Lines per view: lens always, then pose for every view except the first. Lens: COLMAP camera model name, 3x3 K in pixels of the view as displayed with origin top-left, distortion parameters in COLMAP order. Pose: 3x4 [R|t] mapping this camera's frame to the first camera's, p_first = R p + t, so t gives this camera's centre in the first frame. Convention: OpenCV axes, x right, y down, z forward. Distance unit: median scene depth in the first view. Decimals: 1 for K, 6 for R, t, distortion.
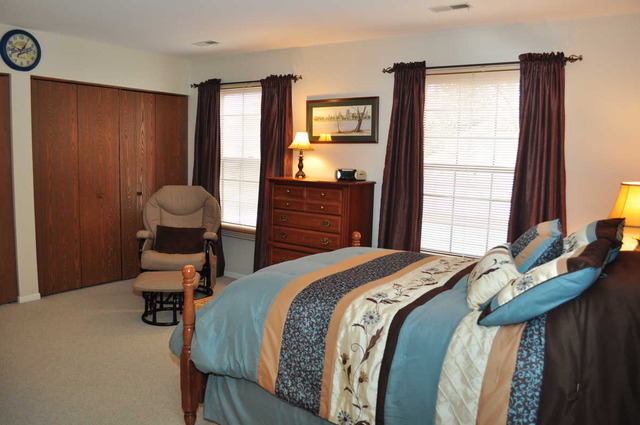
lens RADIAL K [[506.1, 0, 319.1], [0, 506.1, 216.6], [0, 0, 1]] dist [-0.062469, 0.001170]
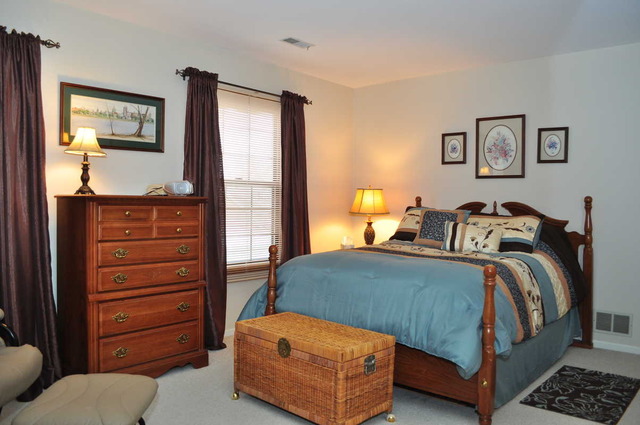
lens RADIAL K [[506.1, 0, 319.7], [0, 506.1, 210.9], [0, 0, 1]] dist [-0.062469, 0.001170]
pose [[0.136463, -0.041249, 0.989786, -0.686155], [0.108152, 0.993781, 0.026505, -0.041703], [-0.984724, 0.103431, 0.140075, 0.628114]]
